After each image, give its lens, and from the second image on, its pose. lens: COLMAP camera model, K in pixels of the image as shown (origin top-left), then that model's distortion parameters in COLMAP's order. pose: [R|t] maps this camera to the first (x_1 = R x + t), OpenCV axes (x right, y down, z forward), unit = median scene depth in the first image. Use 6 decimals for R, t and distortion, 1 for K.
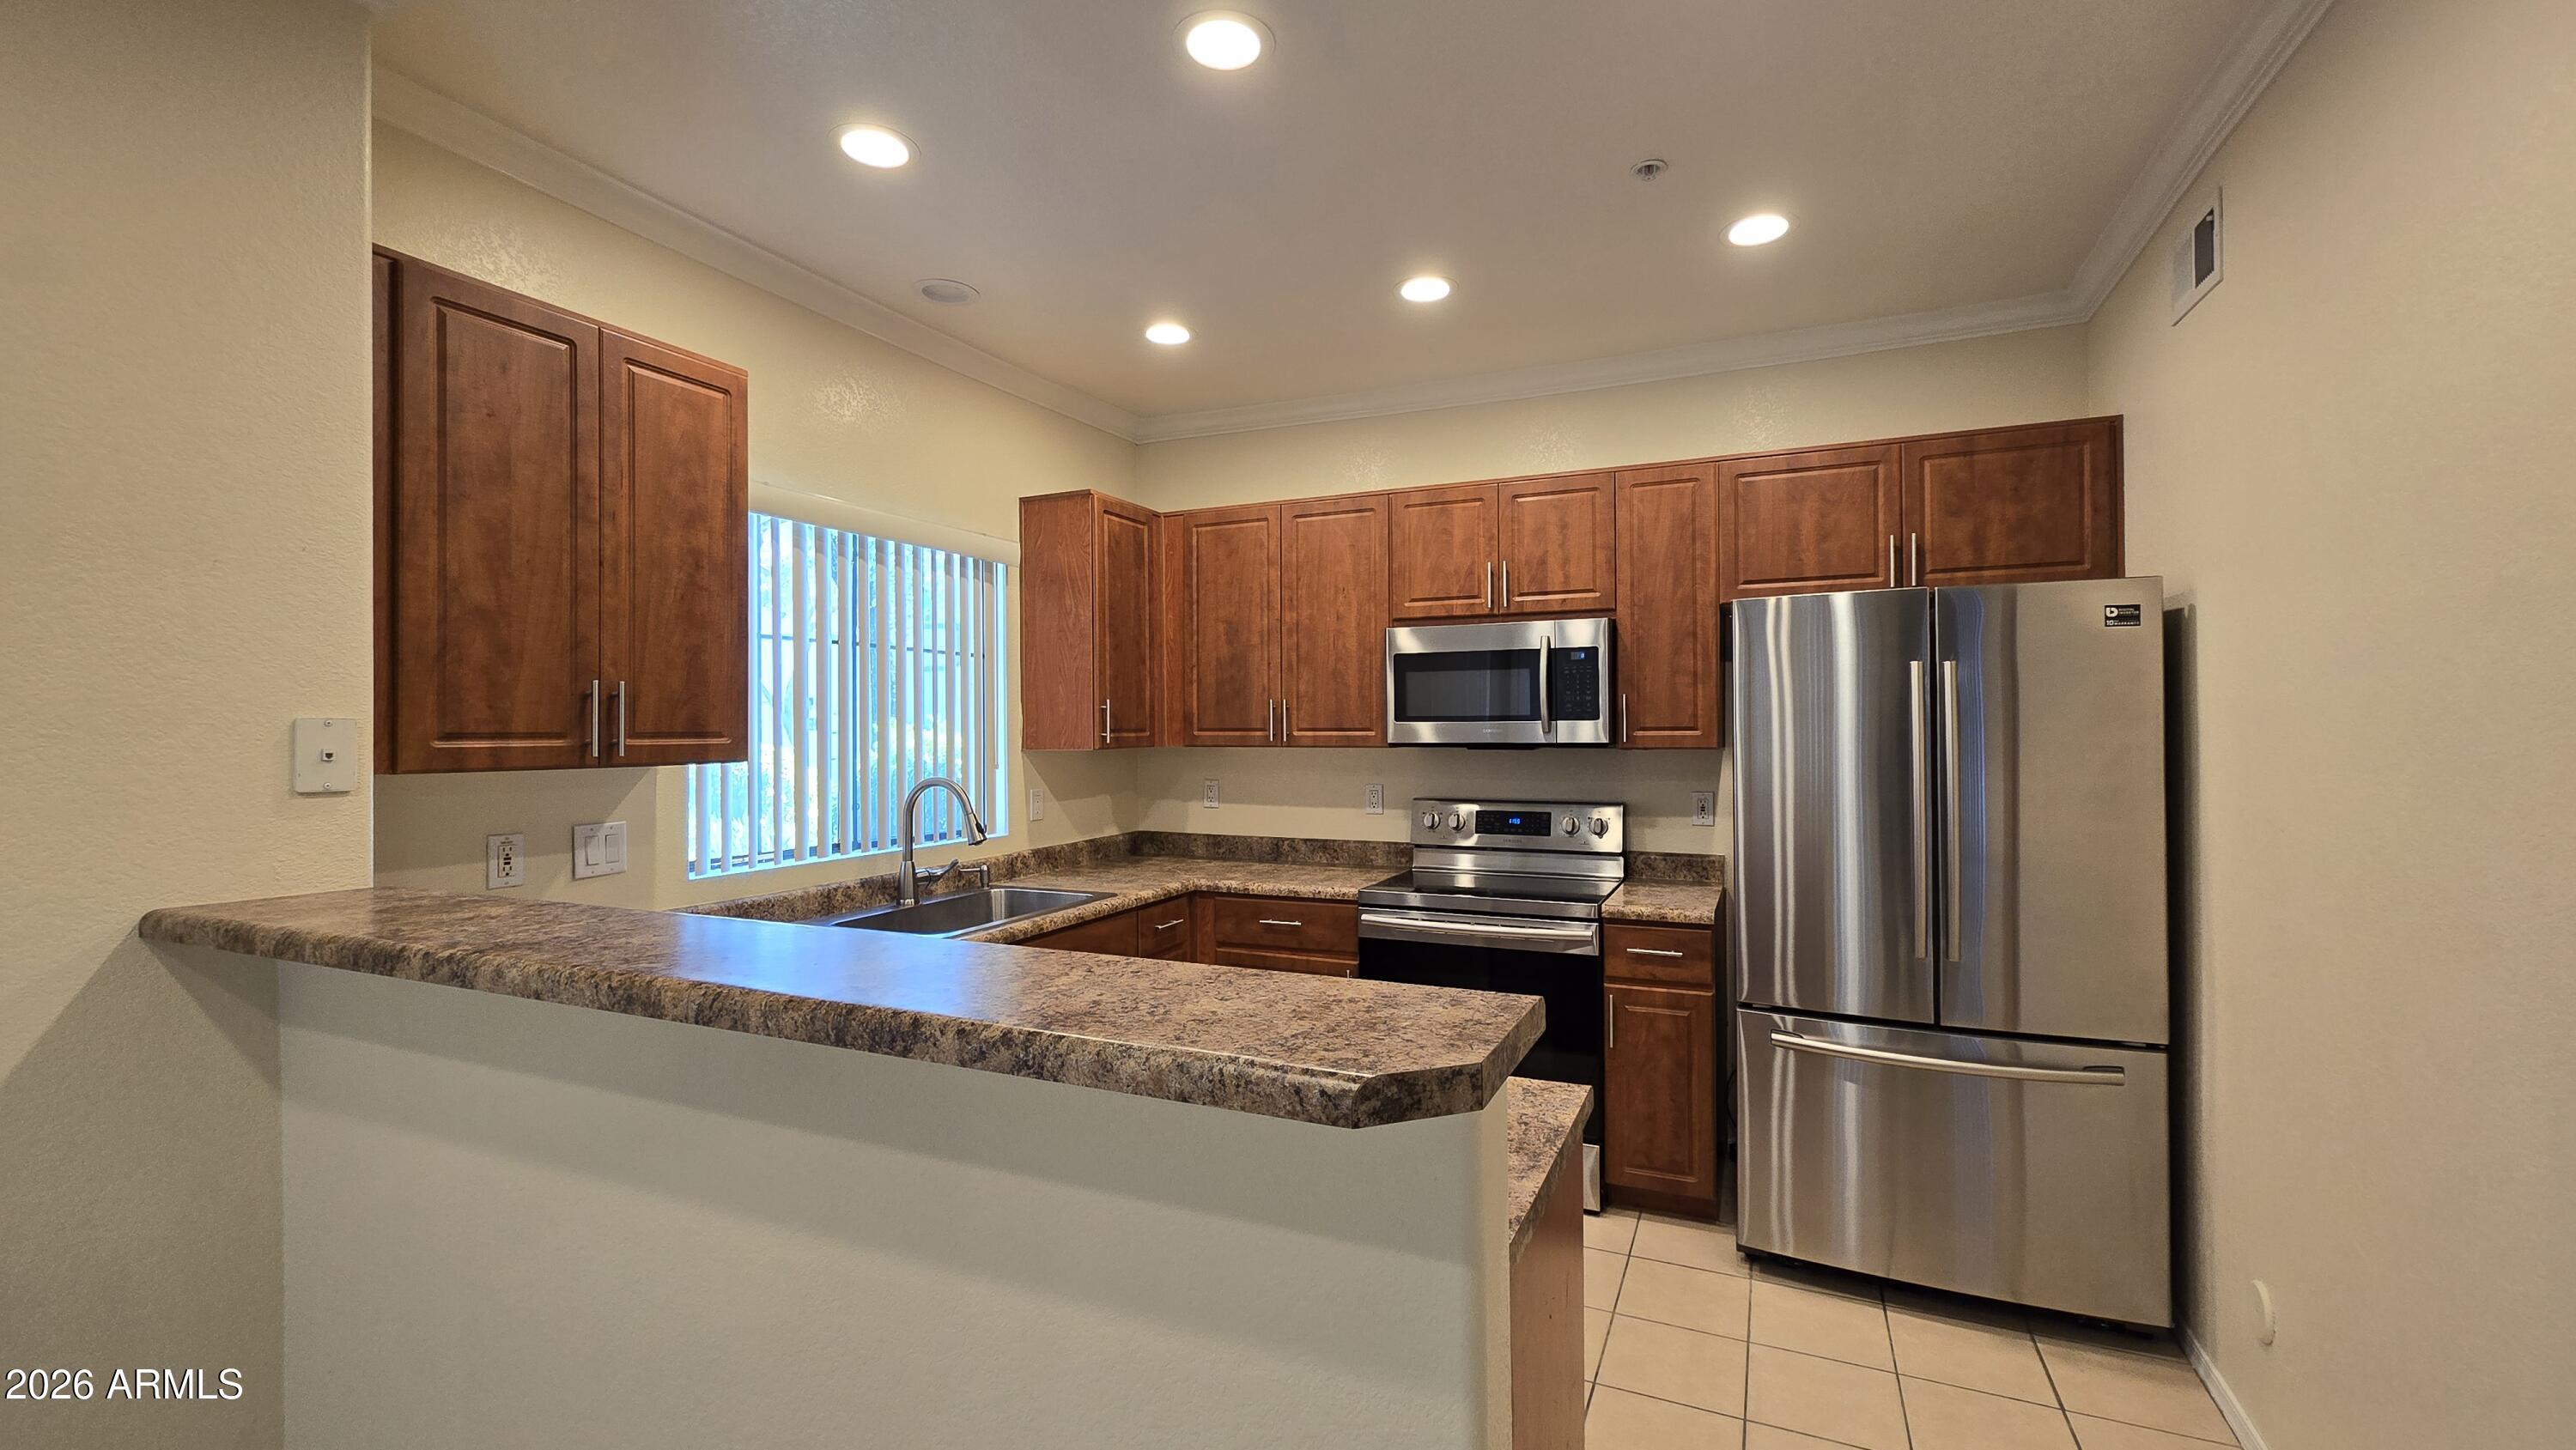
lens RADIAL K [[1052.0, 0, 1298.1], [0, 1052.0, 722.4], [0, 0, 1]] dist [-0.000778, 0.000338]
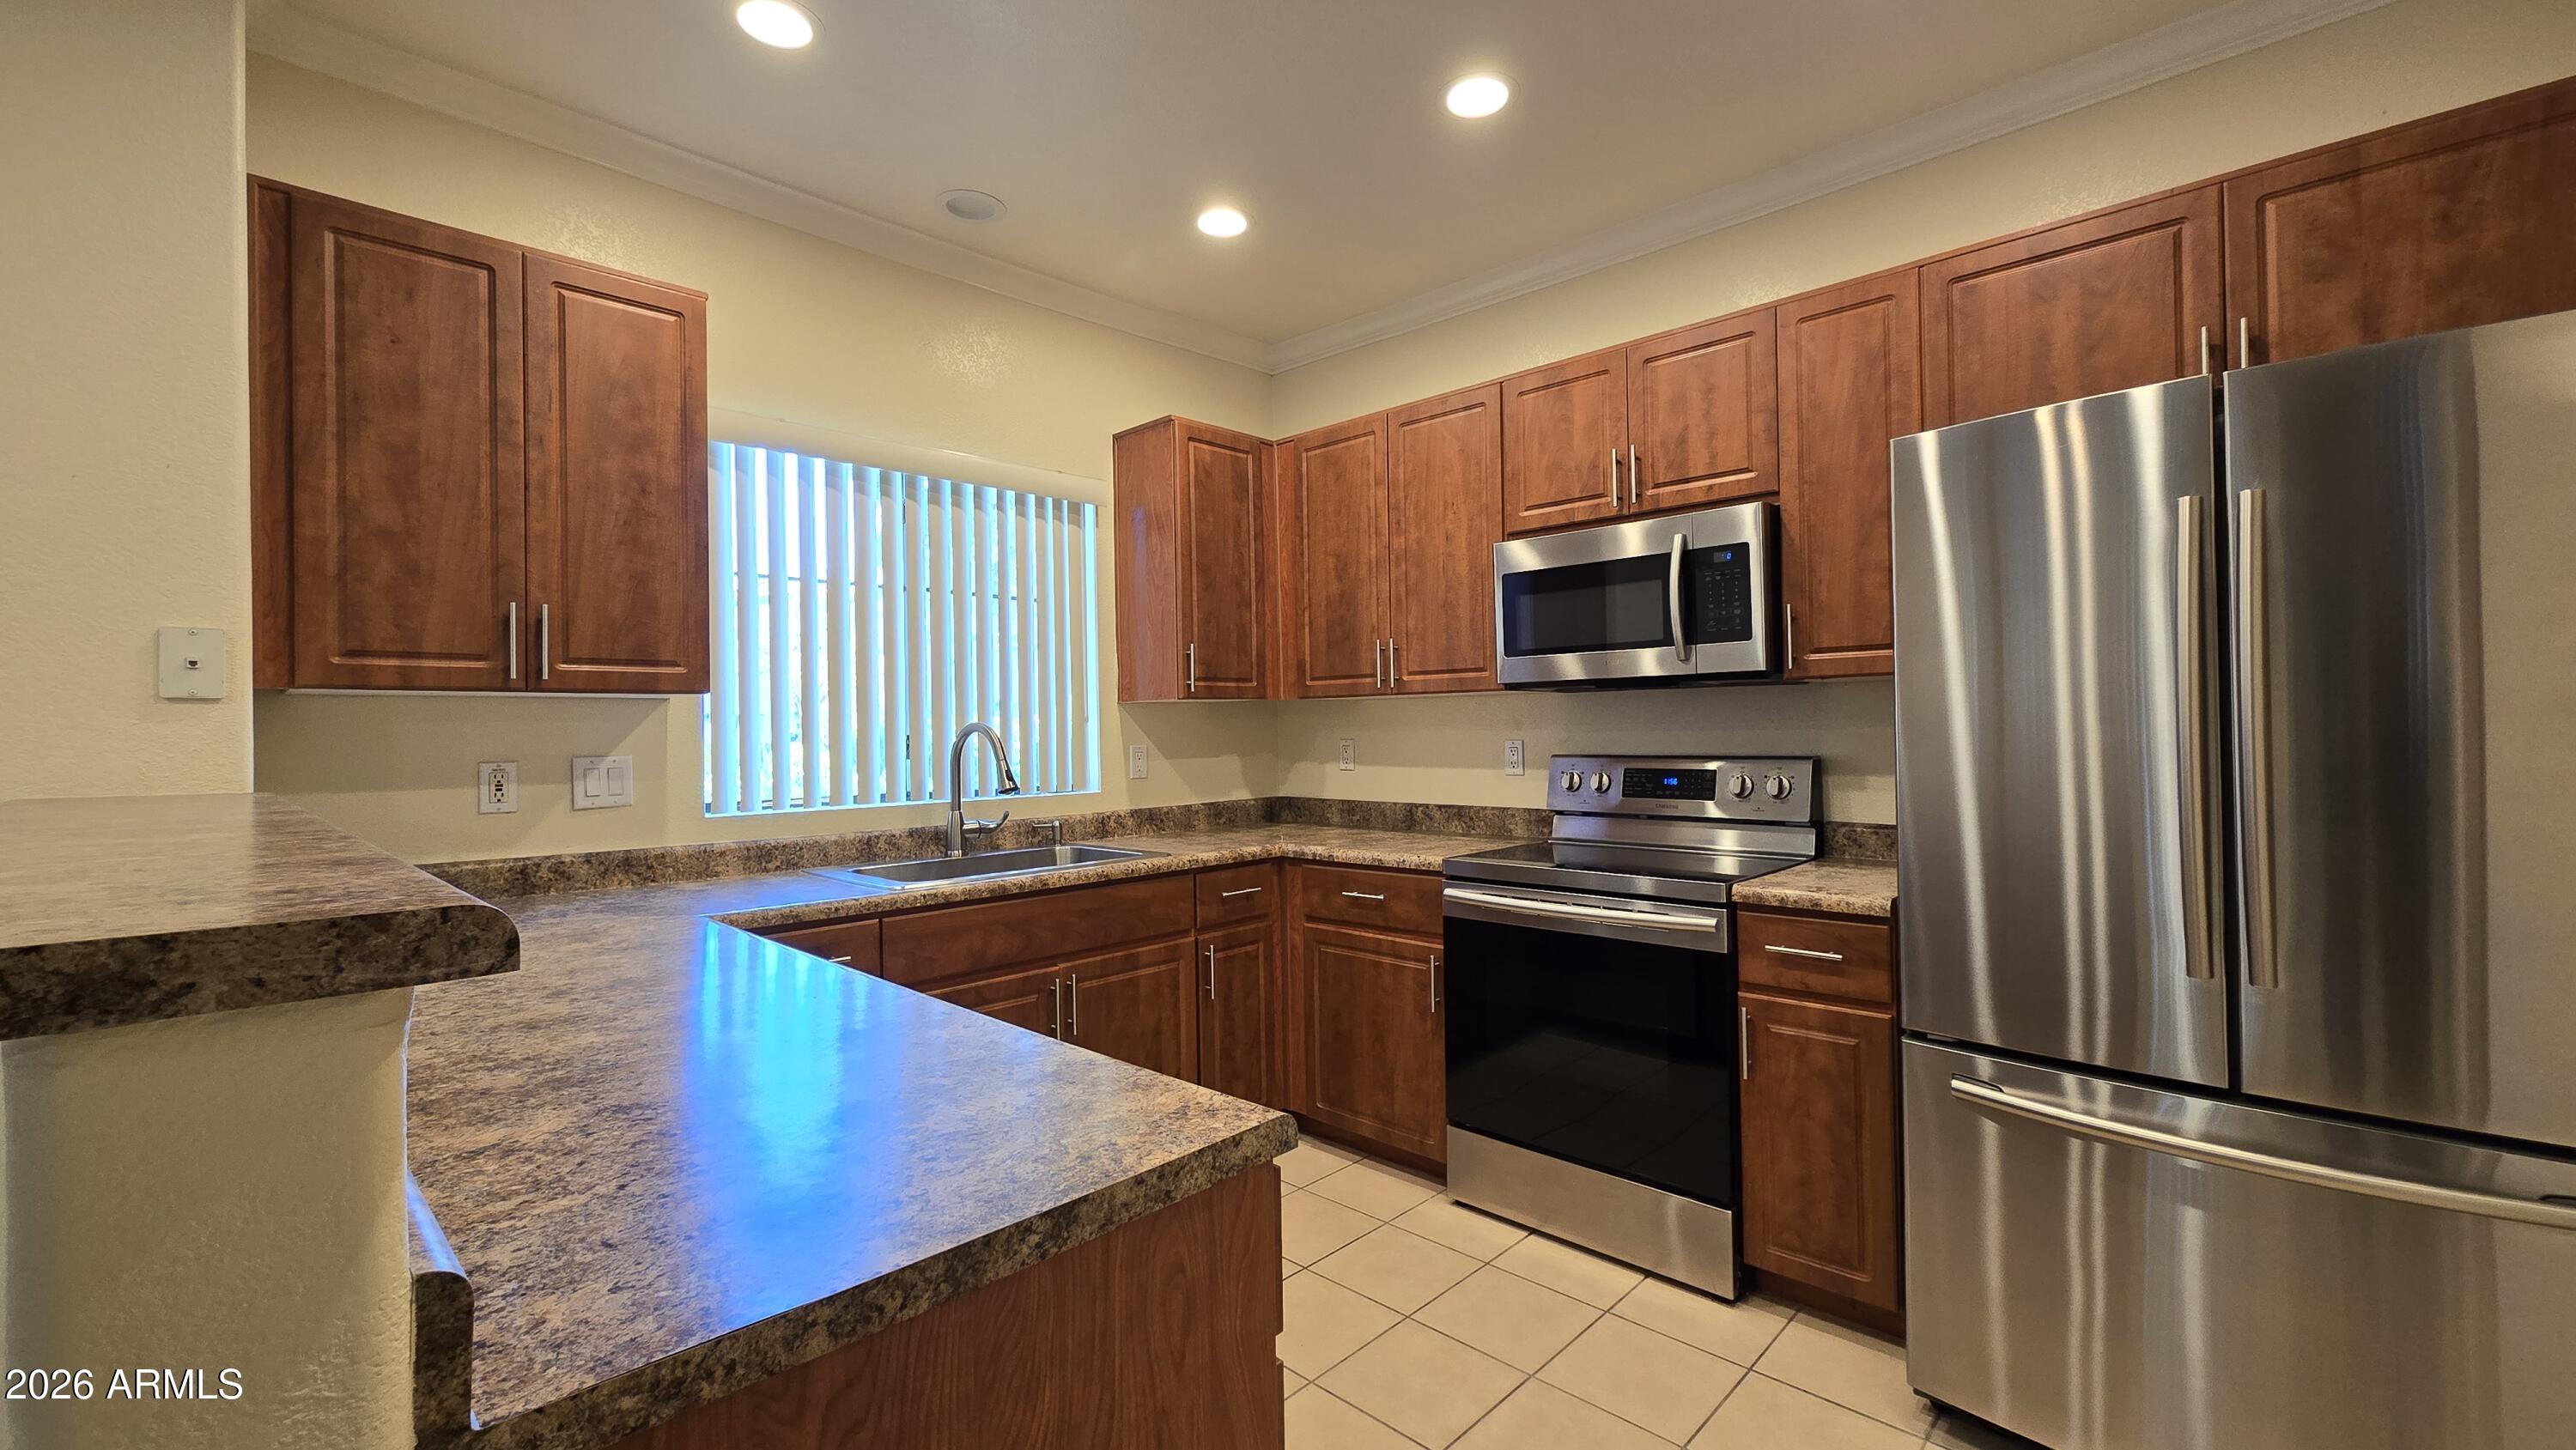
lens RADIAL K [[1052.0, 0, 1298.1], [0, 1052.0, 722.4], [0, 0, 1]] dist [-0.000778, 0.000338]
pose [[0.943541, -0.011071, -0.331072, 0.250182], [0.012064, 0.999927, 0.000943, 0.056020], [0.331037, -0.004884, 0.943605, 0.207113]]
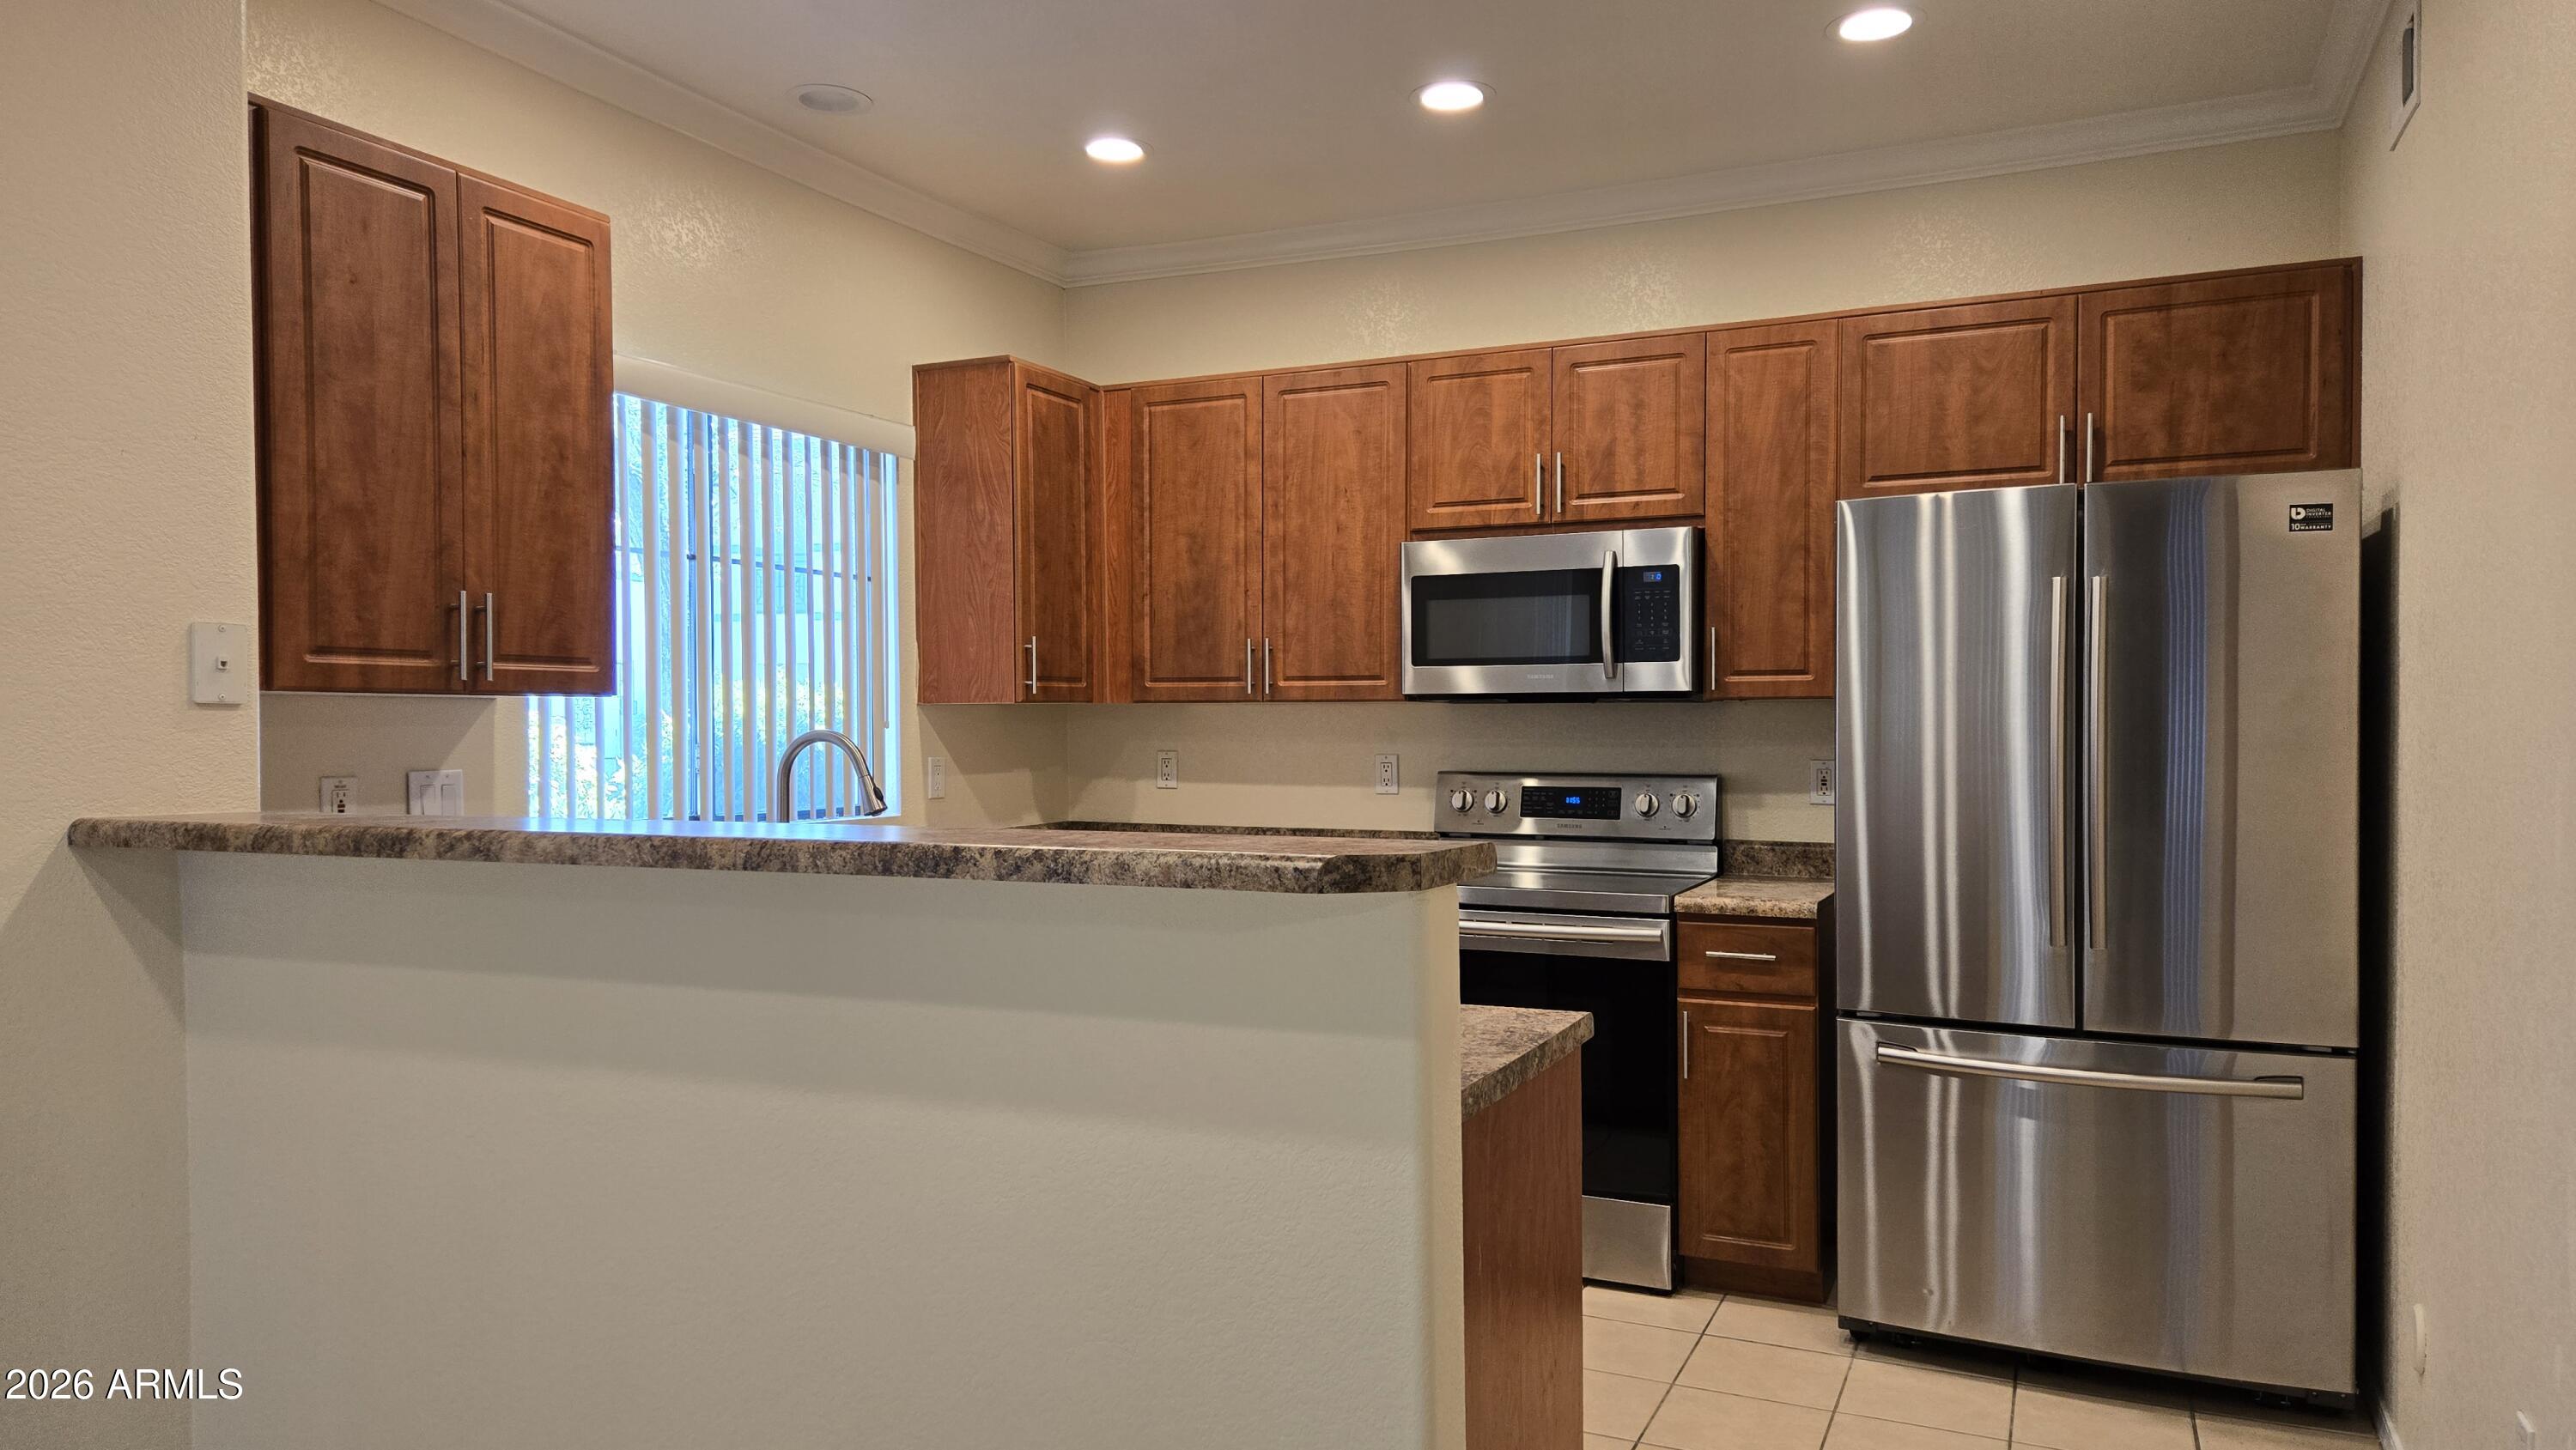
lens RADIAL K [[1702.2, 0, 1255.9], [0, 1702.2, 747.8], [0, 0, 1]] dist [0.087978, -0.089164]
pose [[0.999815, 0.003568, -0.018921, 0.003098], [-0.003158, 0.999761, 0.021641, 0.037784], [0.018994, -0.021578, 0.999587, -0.271381]]
